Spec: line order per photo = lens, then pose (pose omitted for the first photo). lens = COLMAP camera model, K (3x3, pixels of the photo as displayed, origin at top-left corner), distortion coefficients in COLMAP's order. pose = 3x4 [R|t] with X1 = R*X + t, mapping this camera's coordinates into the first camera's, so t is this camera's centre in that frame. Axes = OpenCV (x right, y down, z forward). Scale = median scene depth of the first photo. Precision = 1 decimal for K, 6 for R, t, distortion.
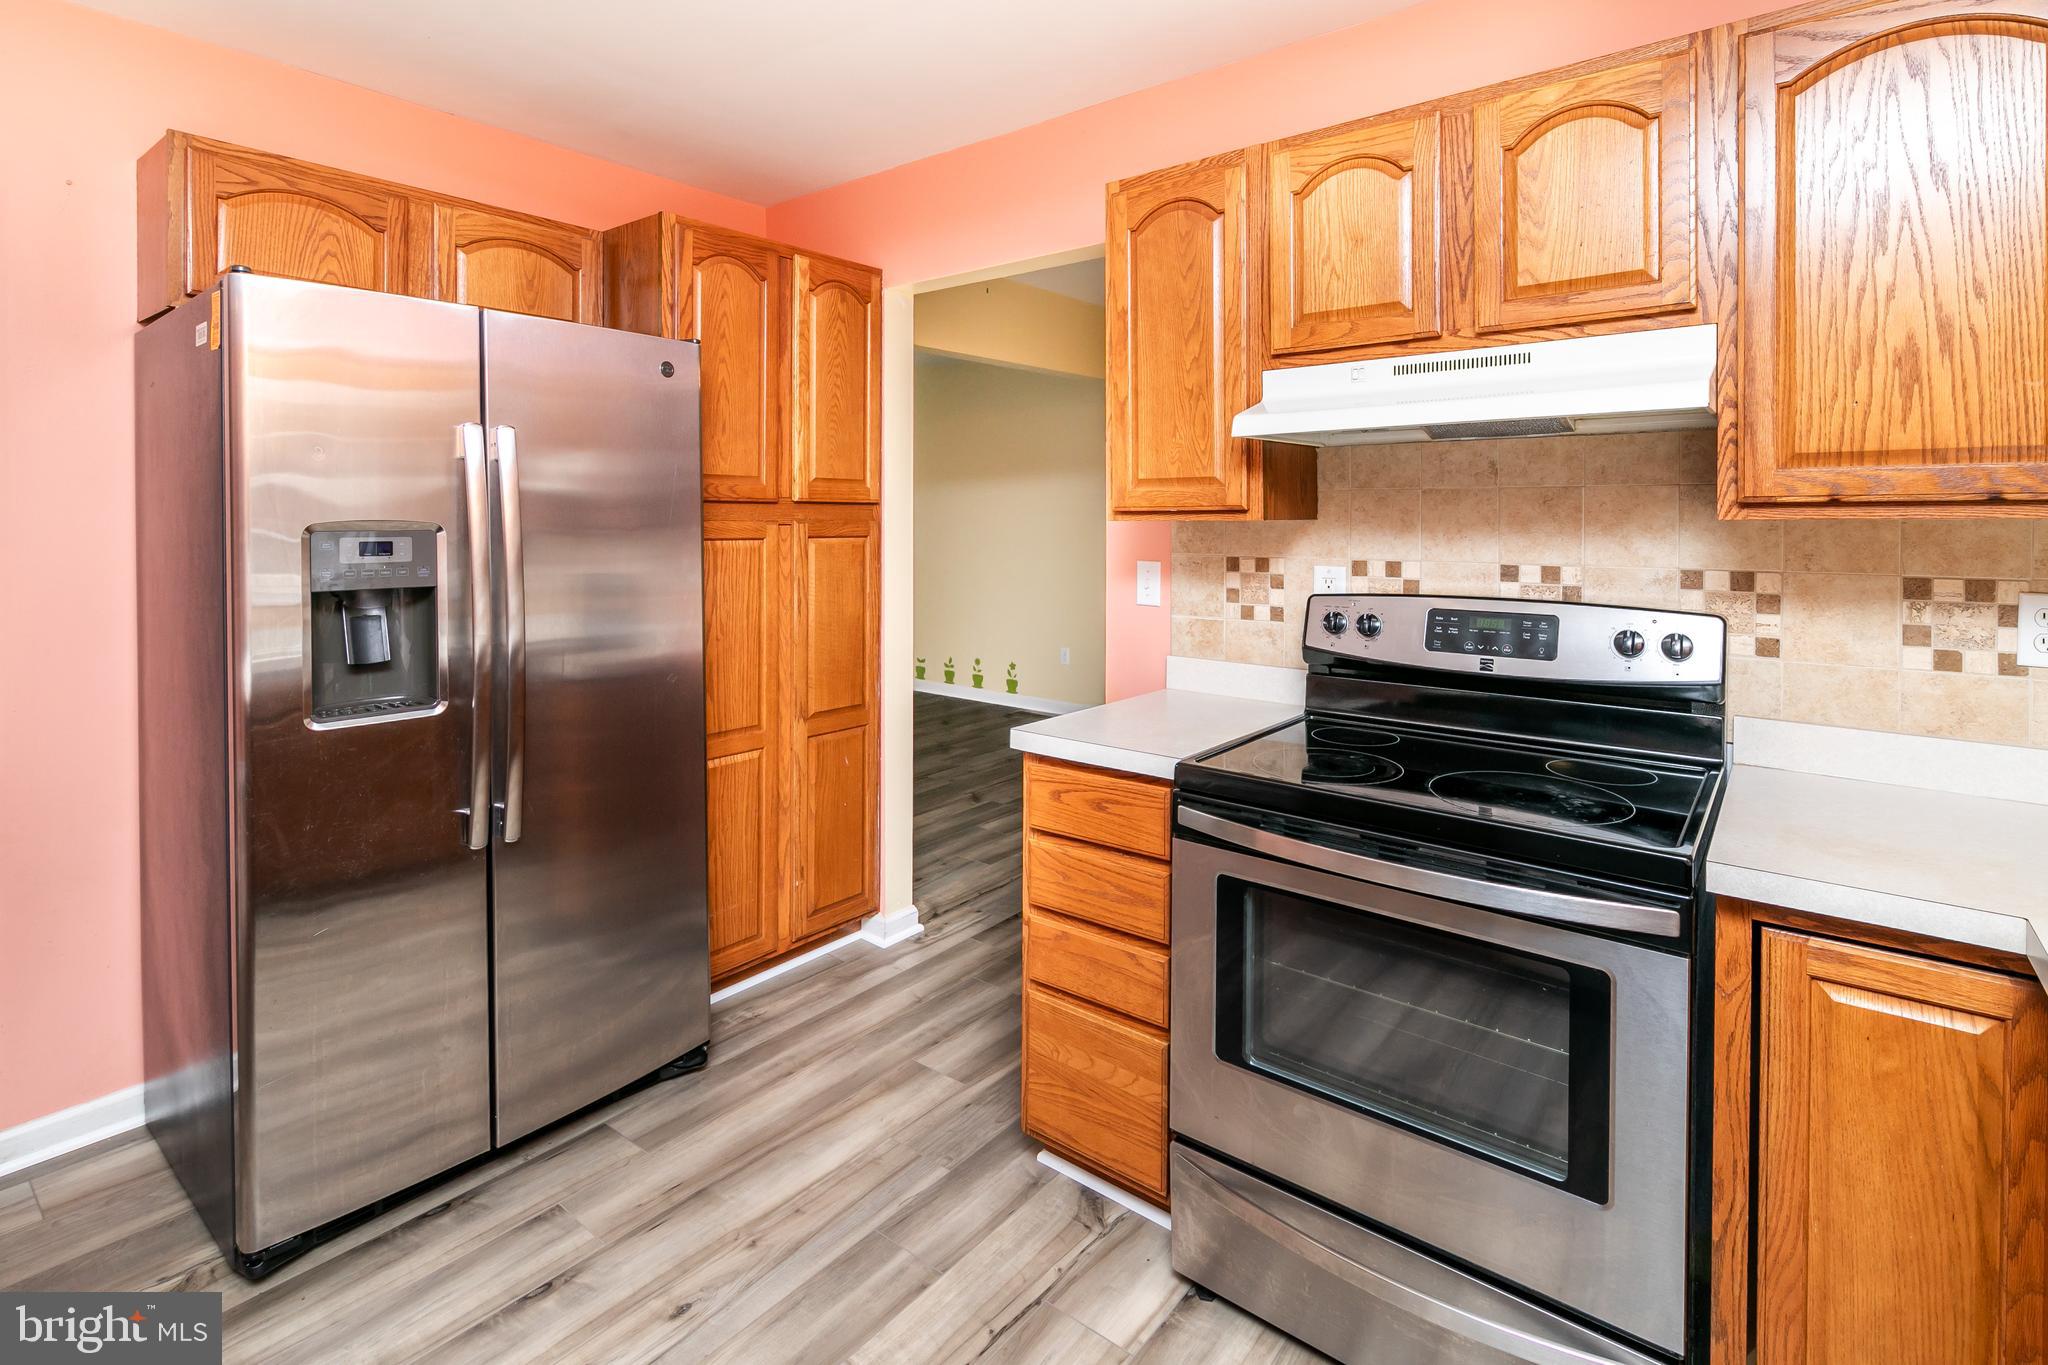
lens RADIAL K [[970.2, 0, 1011.5], [0, 970.2, 530.8], [0, 0, 1]] dist [-0.006684, 0.003742]
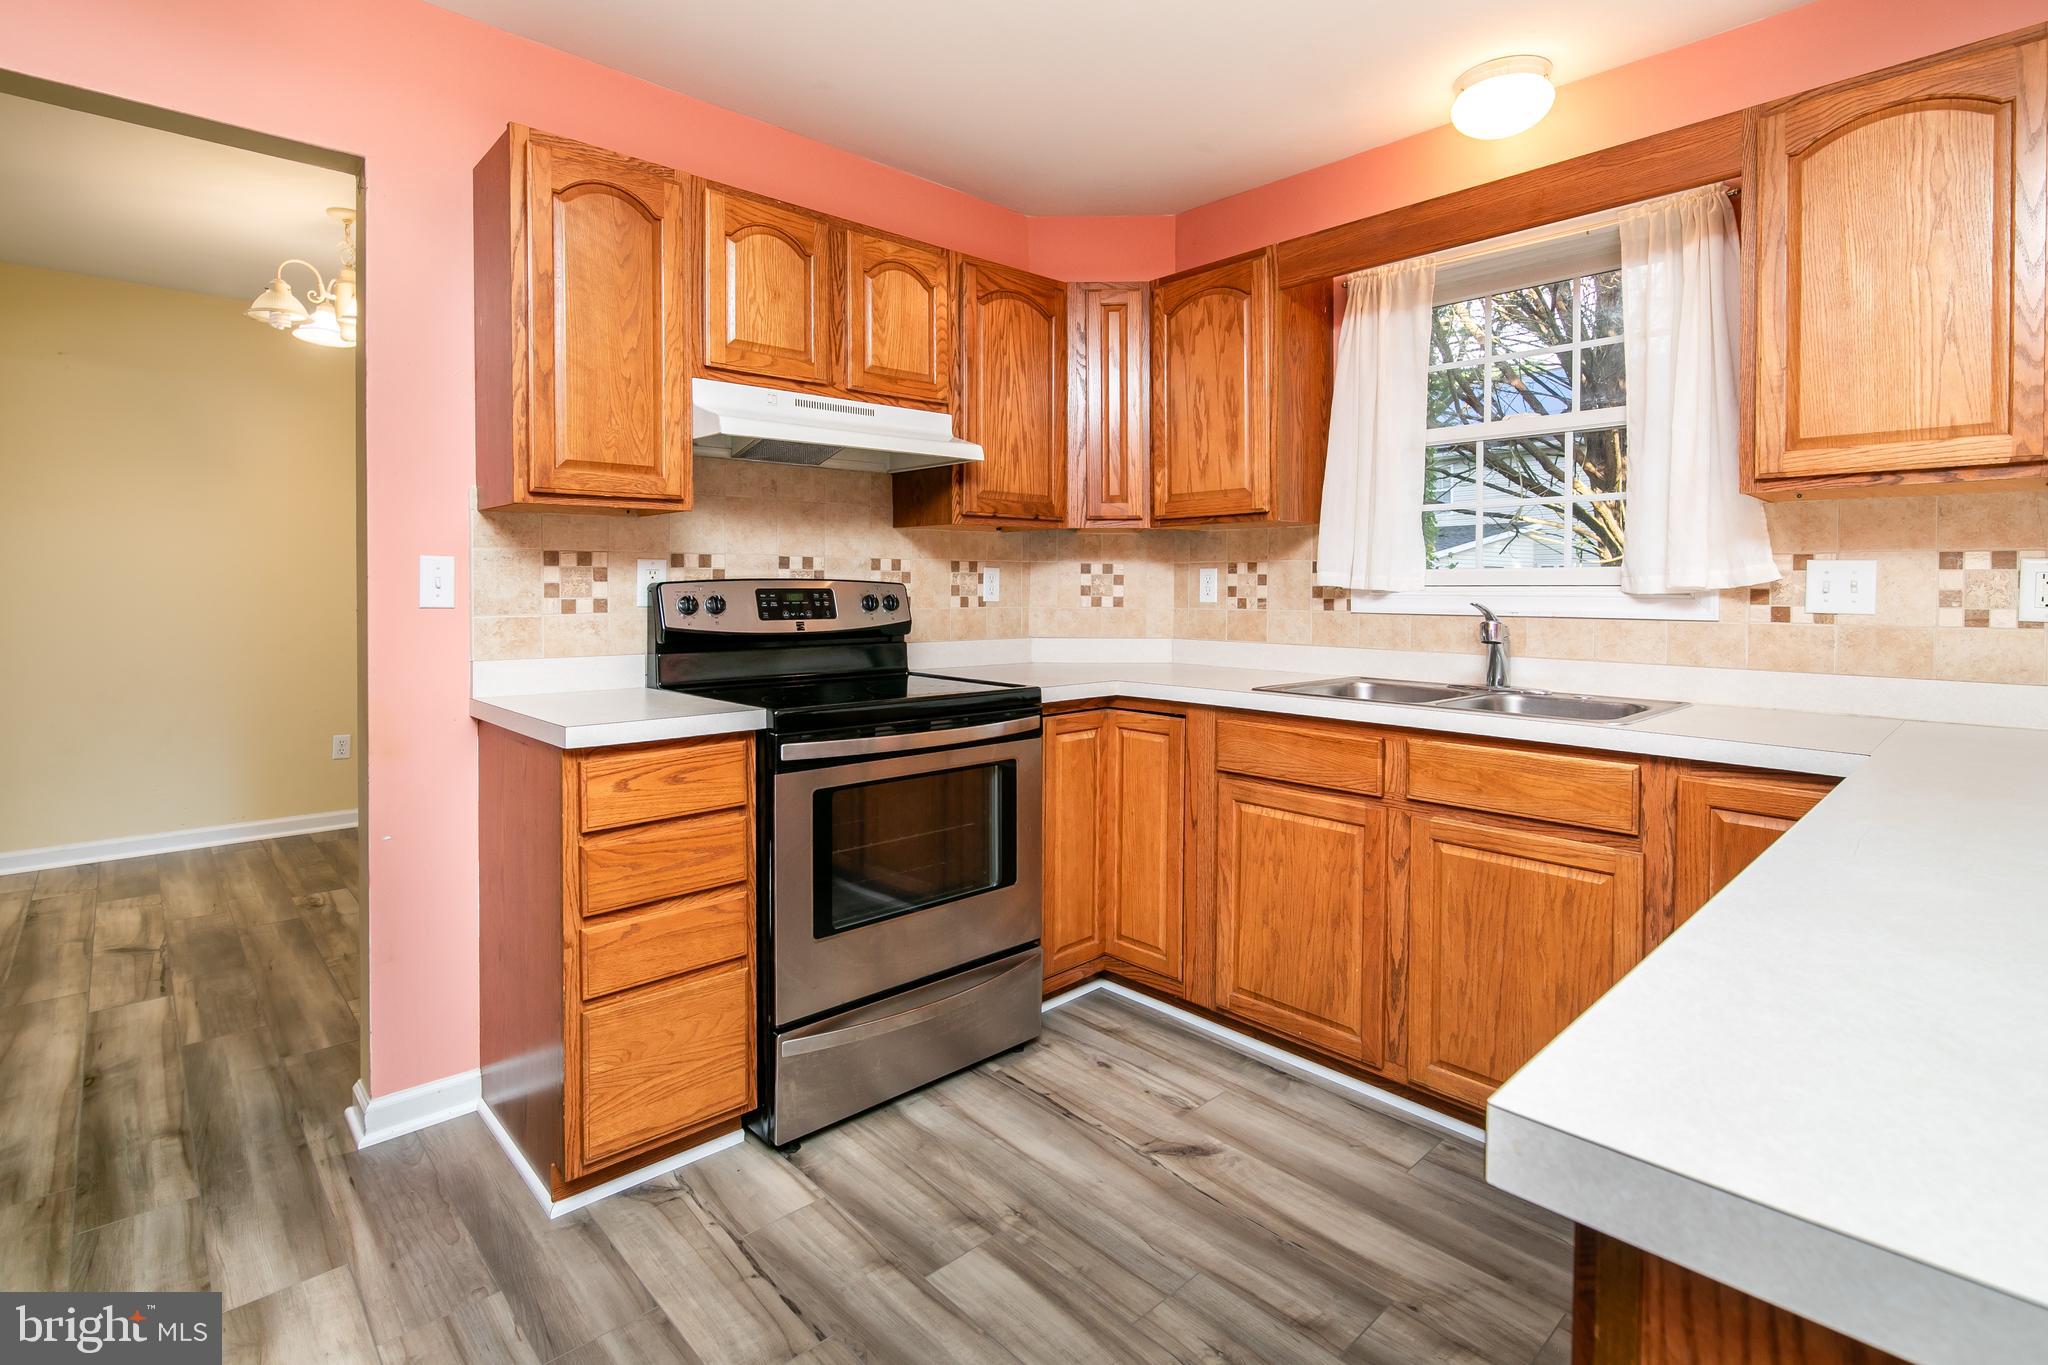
lens RADIAL K [[970.2, 0, 1043.8], [0, 970.2, 604.7], [0, 0, 1]] dist [-0.006684, 0.003742]
pose [[0.129108, -0.022172, 0.991383, -0.850879], [0.010389, 0.999725, 0.021006, 0.083075], [-0.991576, 0.007587, 0.129302, 0.480135]]
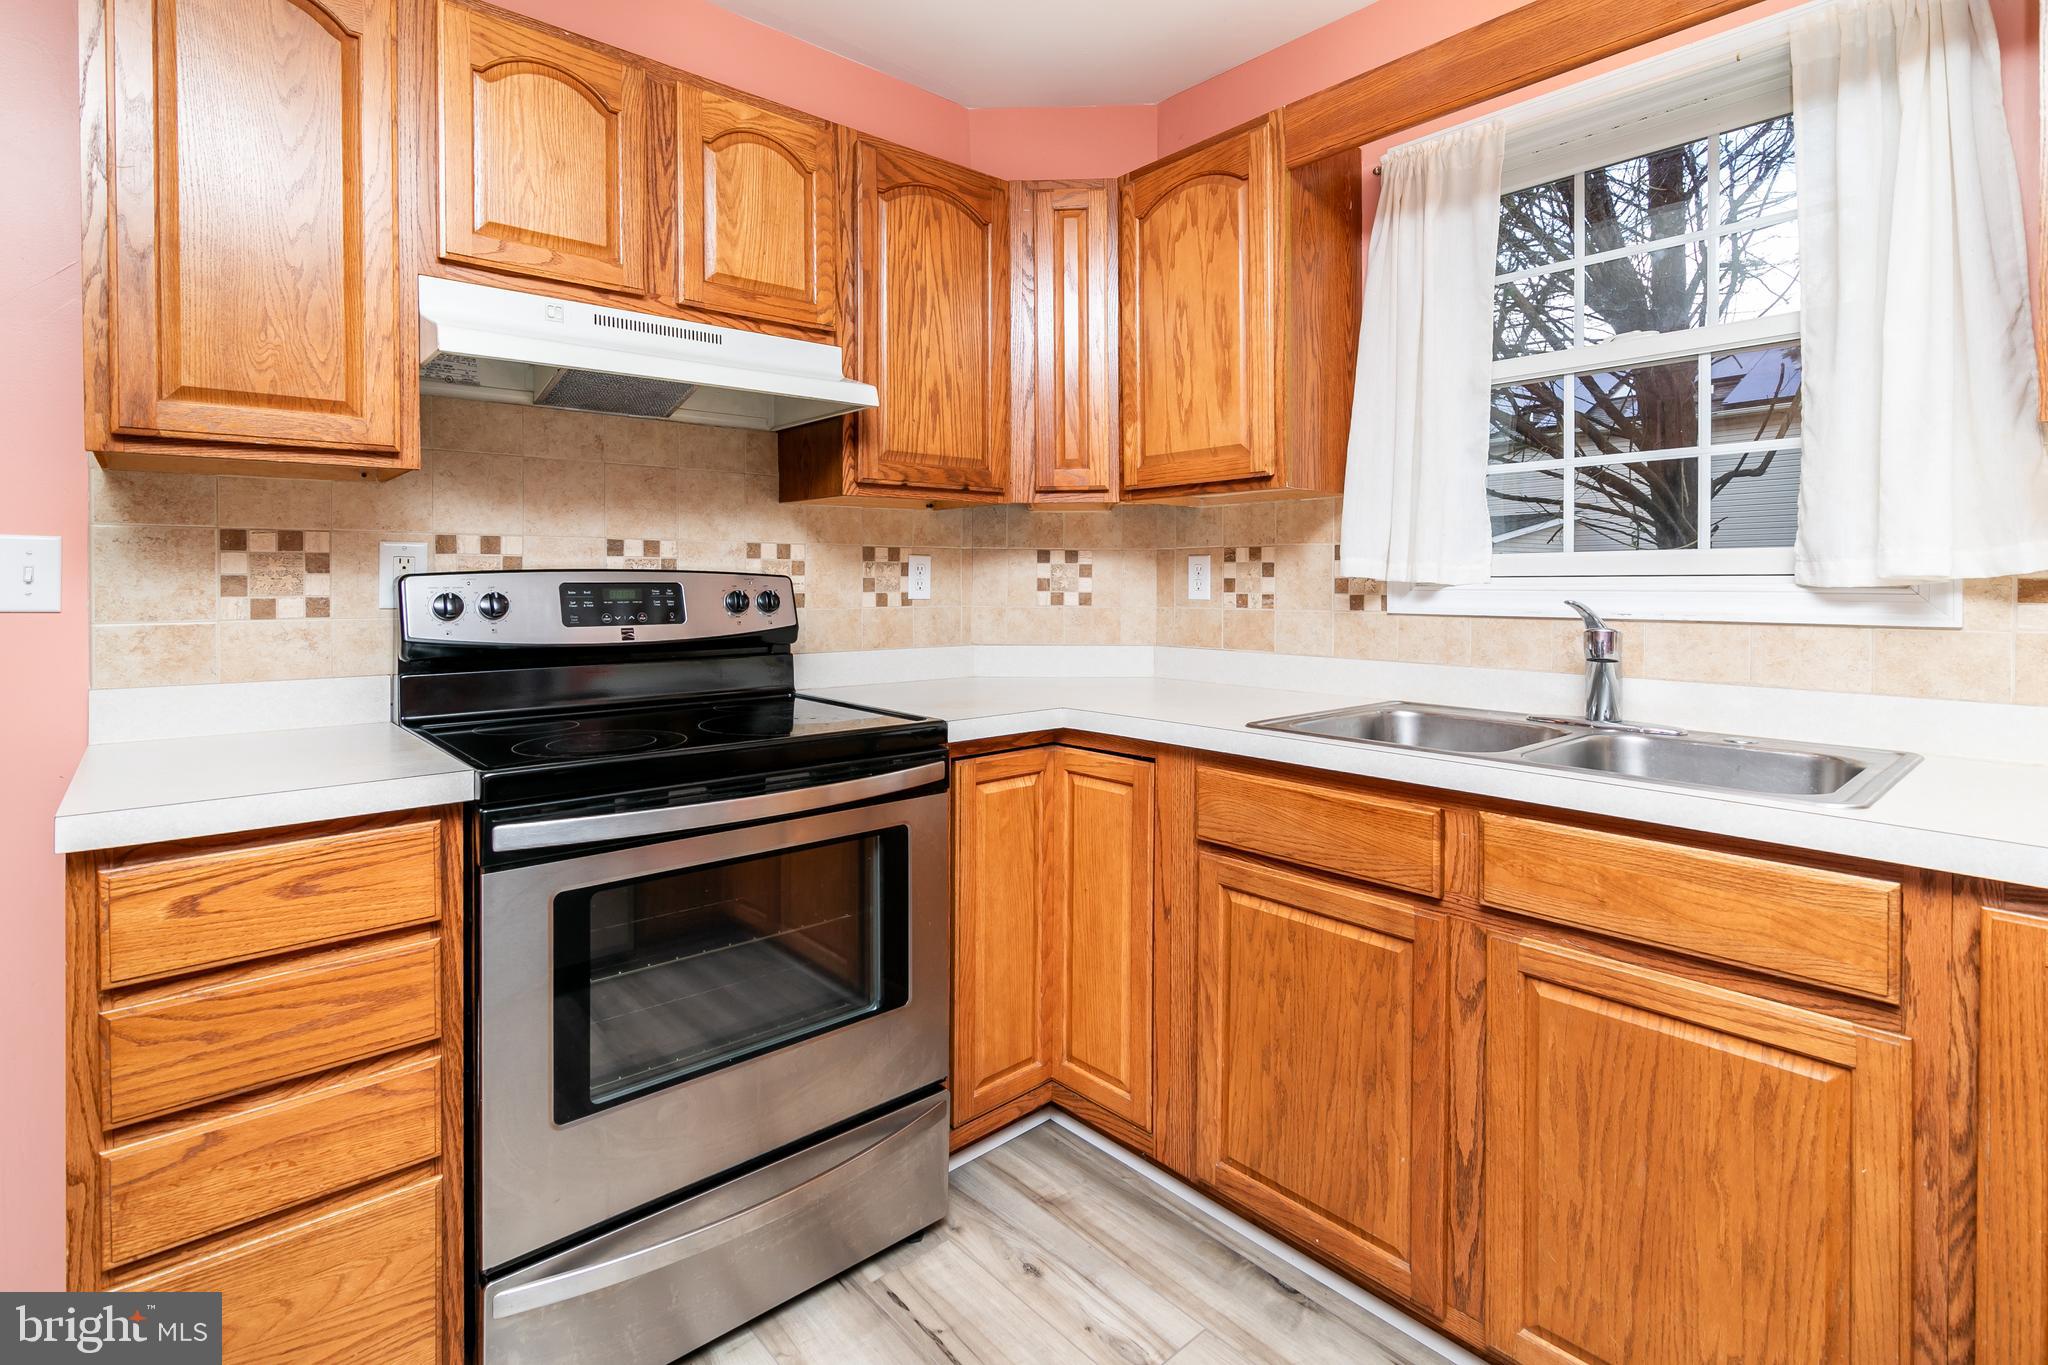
lens RADIAL K [[970.2, 0, 1046.9], [0, 970.2, 592.2], [0, 0, 1]] dist [-0.006684, 0.003742]
pose [[0.152391, -0.014469, 0.988214, -0.448722], [0.013157, 0.999834, 0.012610, 0.088461], [-0.988233, 0.011081, 0.152556, 0.416933]]
